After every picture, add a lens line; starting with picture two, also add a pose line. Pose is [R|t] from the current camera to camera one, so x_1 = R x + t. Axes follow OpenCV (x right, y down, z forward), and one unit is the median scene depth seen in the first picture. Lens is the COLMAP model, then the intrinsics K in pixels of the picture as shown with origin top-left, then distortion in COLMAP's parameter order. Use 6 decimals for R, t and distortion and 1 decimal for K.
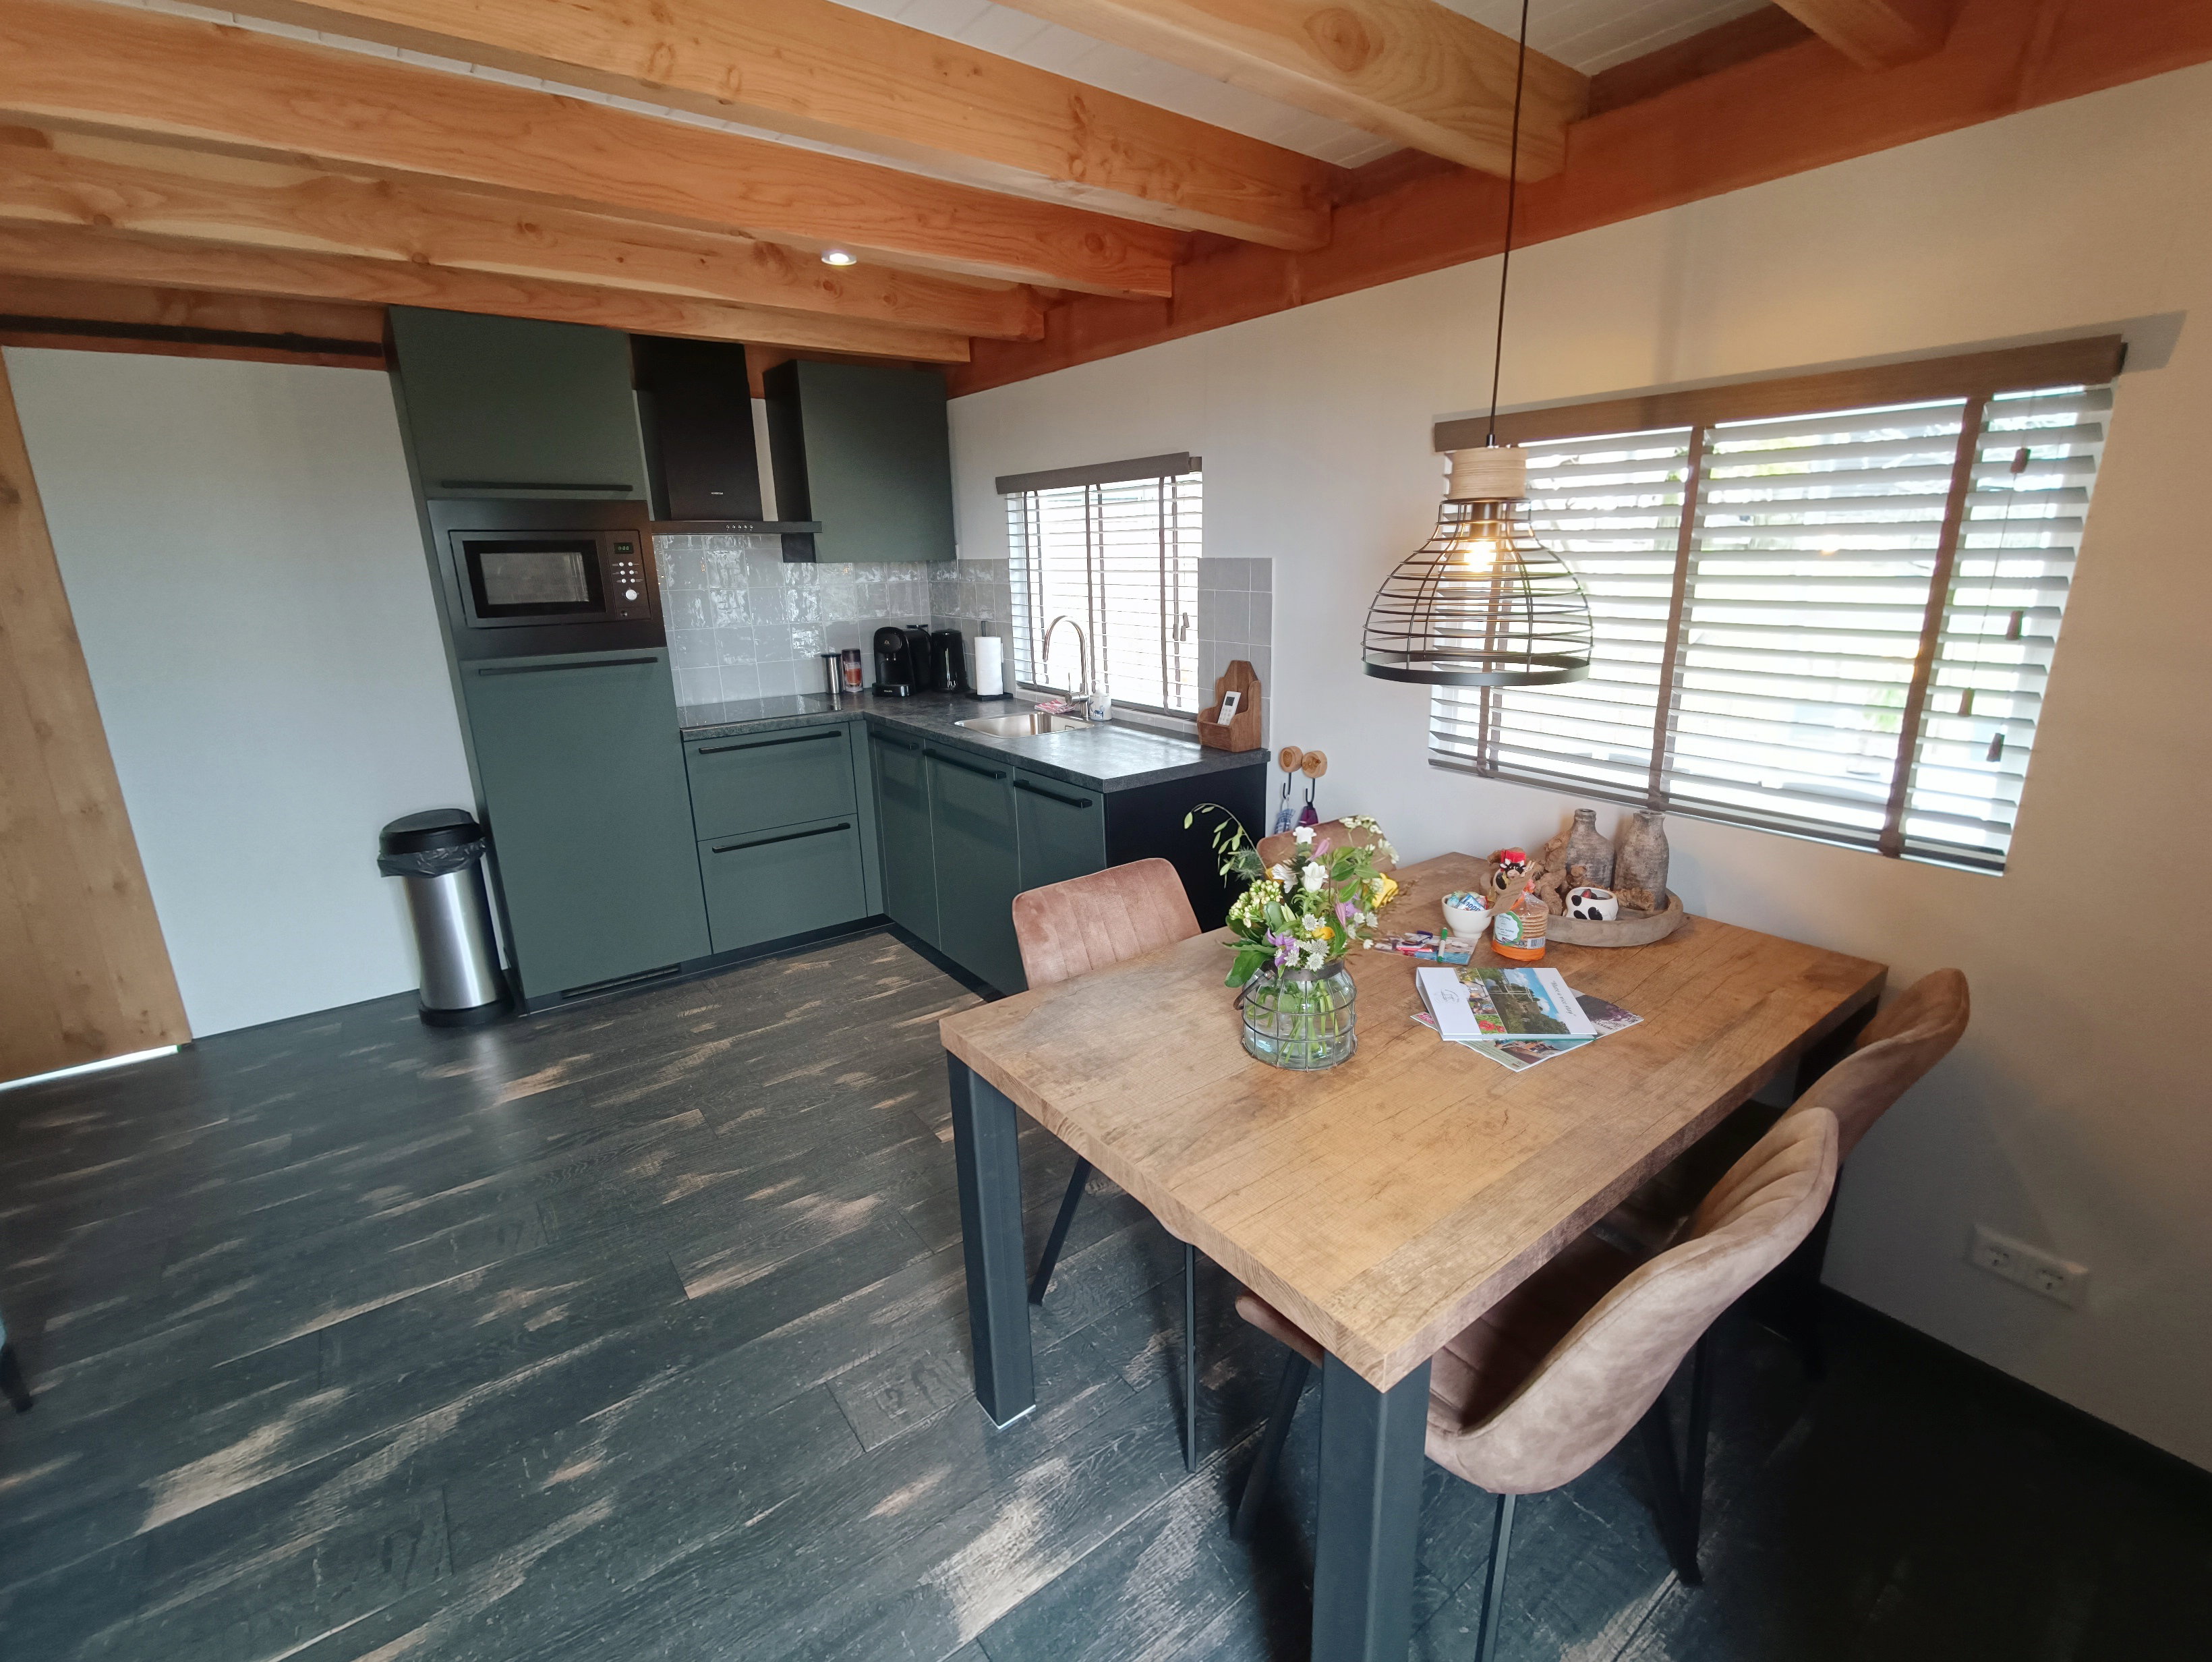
lens RADIAL K [[997.8, 0, 1106.0], [0, 997.8, 831.0], [0, 0, 1]] dist [-0.008986, -0.000981]
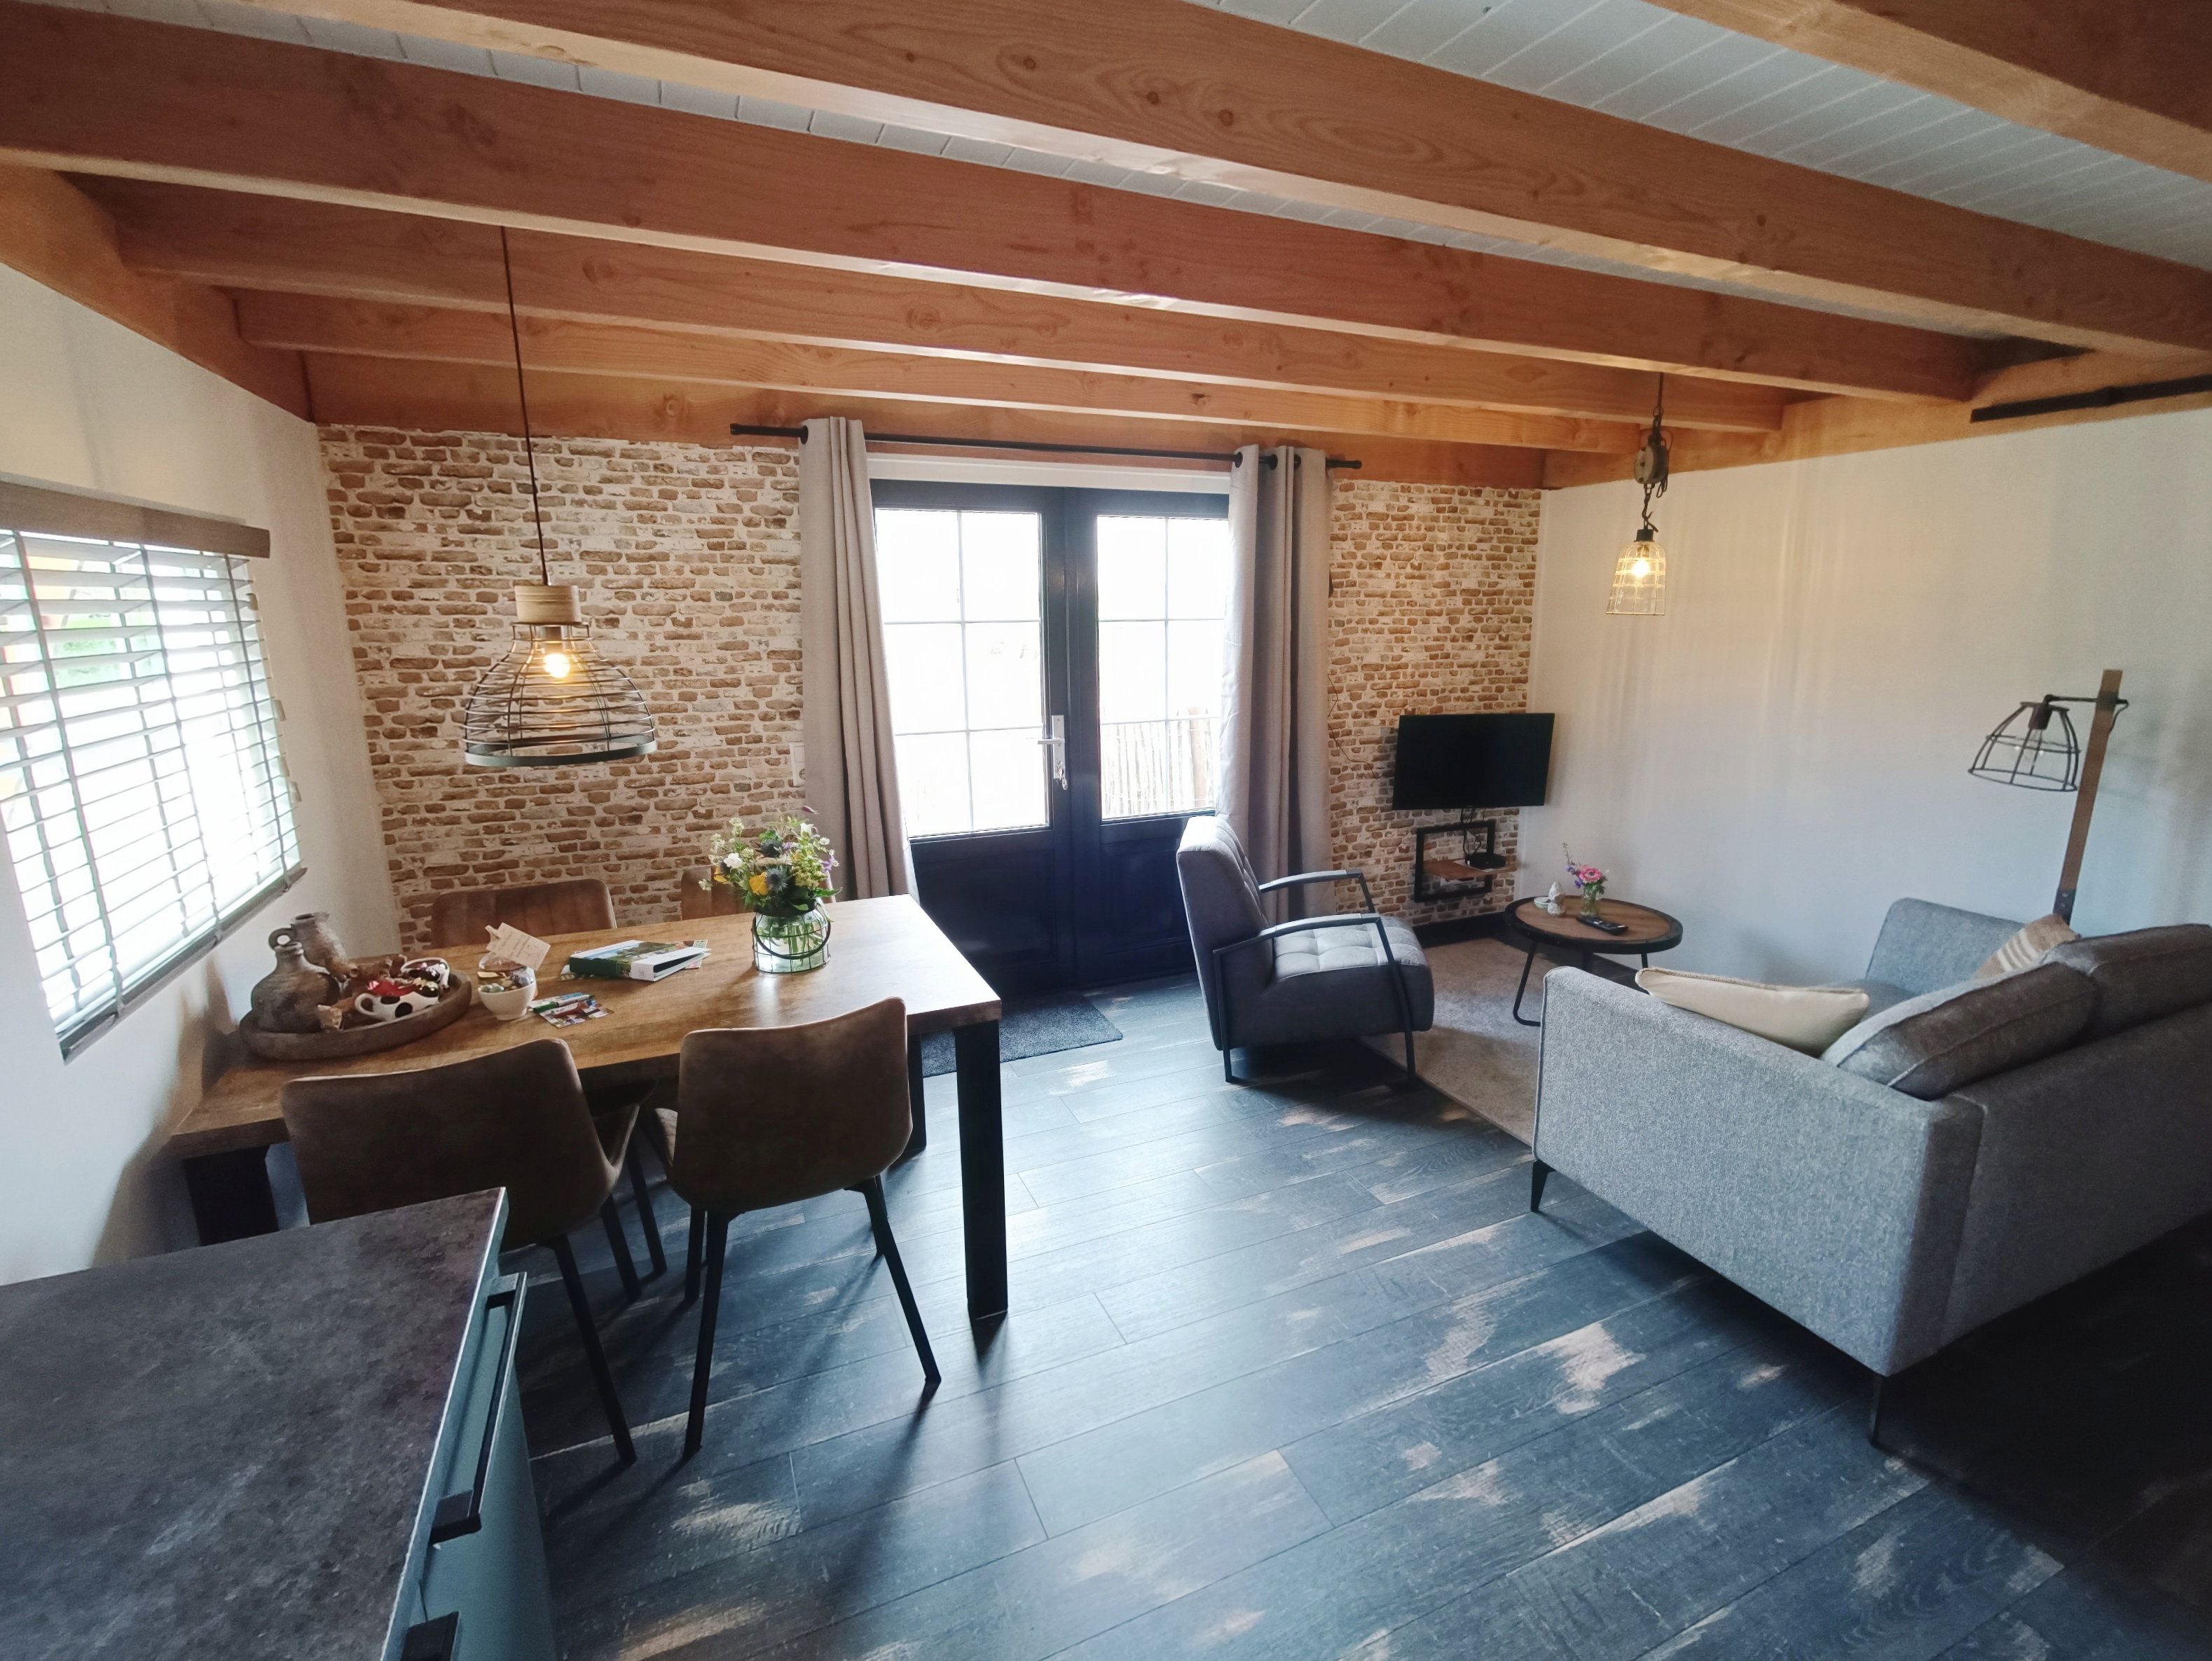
lens RADIAL K [[997.7, 0, 1106.0], [0, 997.7, 830.5], [0, 0, 1]] dist [-0.008986, -0.000981]
pose [[-0.976750, -0.029316, 0.212367, -0.260965], [0.076963, 0.876618, 0.474993, -0.286421], [-0.200090, 0.480294, -0.853980, 0.906599]]
